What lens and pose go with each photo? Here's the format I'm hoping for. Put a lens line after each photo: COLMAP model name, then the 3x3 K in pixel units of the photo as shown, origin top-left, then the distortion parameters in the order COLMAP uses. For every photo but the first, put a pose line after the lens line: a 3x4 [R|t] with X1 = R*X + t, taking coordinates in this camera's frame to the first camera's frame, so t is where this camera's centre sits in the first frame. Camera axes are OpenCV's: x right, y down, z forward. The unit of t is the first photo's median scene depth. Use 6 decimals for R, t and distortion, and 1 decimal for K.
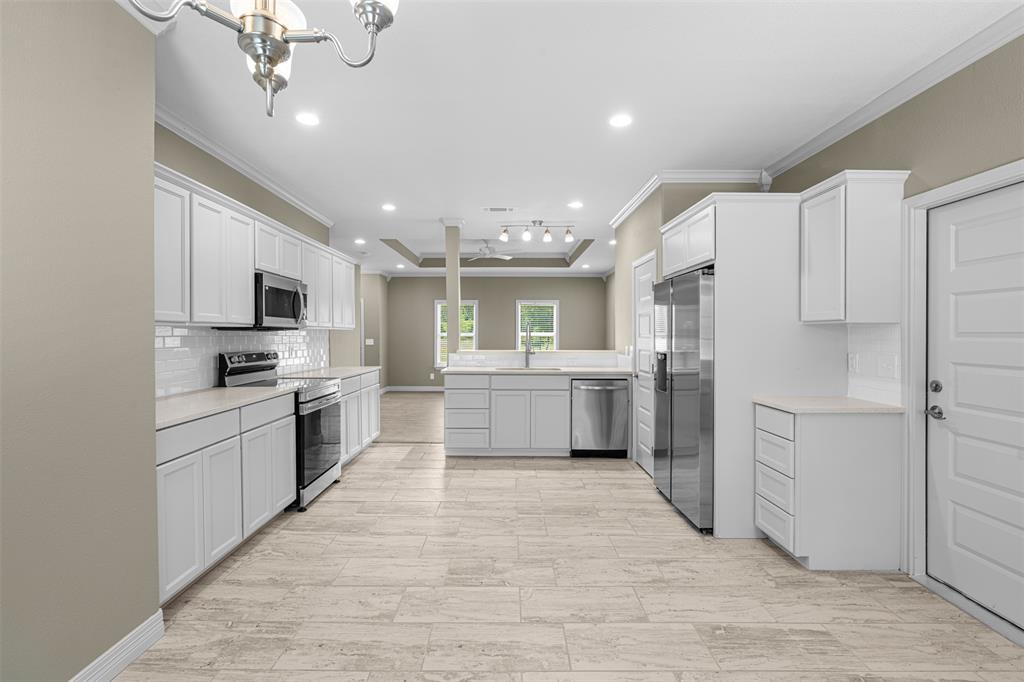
lens RADIAL K [[459.9, 0, 505.6], [0, 459.9, 338.0], [0, 0, 1]] dist [-0.002936, -0.000083]
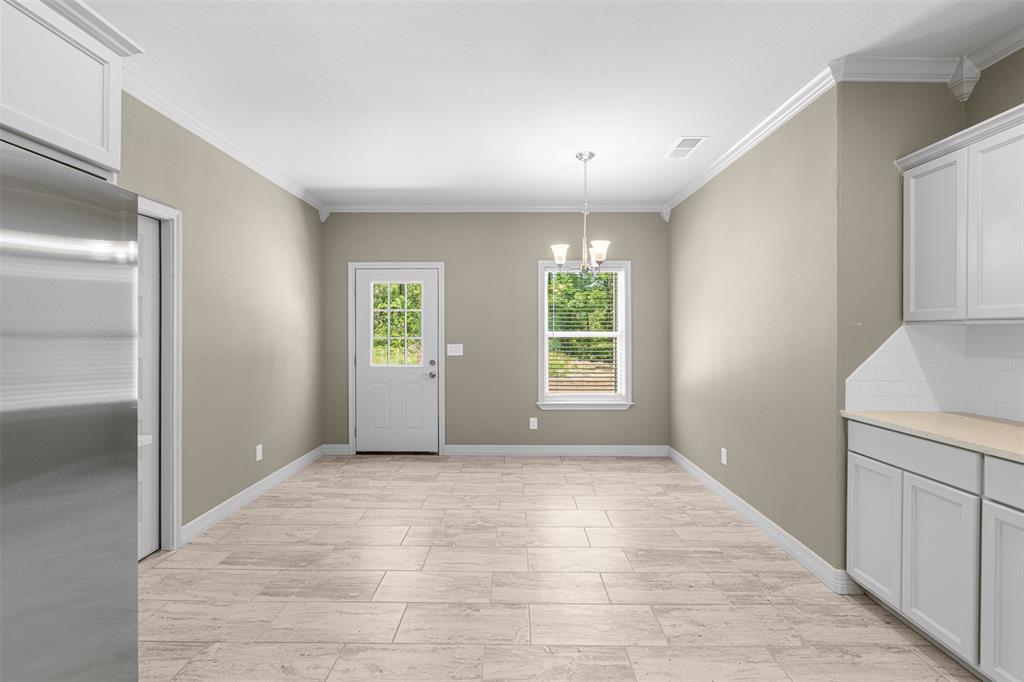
lens RADIAL K [[459.9, 0, 505.6], [0, 459.9, 338.0], [0, 0, 1]] dist [-0.002936, -0.000083]
pose [[-0.999848, -0.003505, 0.017098, 0.069752], [-0.003189, 0.999825, 0.018431, -0.017828], [-0.017159, 0.018374, -0.999684, 2.012699]]
